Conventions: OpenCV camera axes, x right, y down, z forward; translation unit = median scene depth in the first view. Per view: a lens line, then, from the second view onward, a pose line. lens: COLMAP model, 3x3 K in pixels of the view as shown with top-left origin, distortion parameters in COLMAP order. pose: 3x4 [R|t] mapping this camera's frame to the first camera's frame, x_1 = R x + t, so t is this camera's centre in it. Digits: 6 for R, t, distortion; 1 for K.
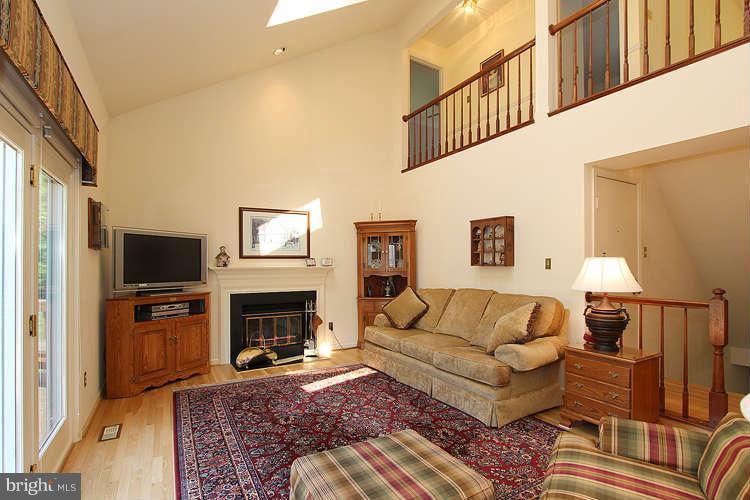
lens RADIAL K [[354.1, 0, 382.3], [0, 354.1, 261.9], [0, 0, 1]] dist [-0.014772, 0.002665]
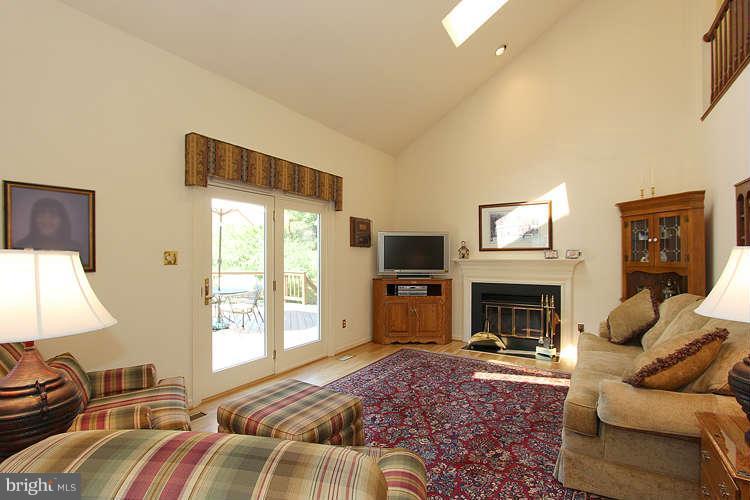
lens RADIAL K [[354.1, 0, 378.4], [0, 354.1, 254.2], [0, 0, 1]] dist [-0.014772, 0.002665]
pose [[0.482561, -0.001185, -0.875861, 0.433543], [0.006565, 0.999976, 0.002264, -0.004910], [0.875838, -0.006843, 0.482557, 0.180076]]
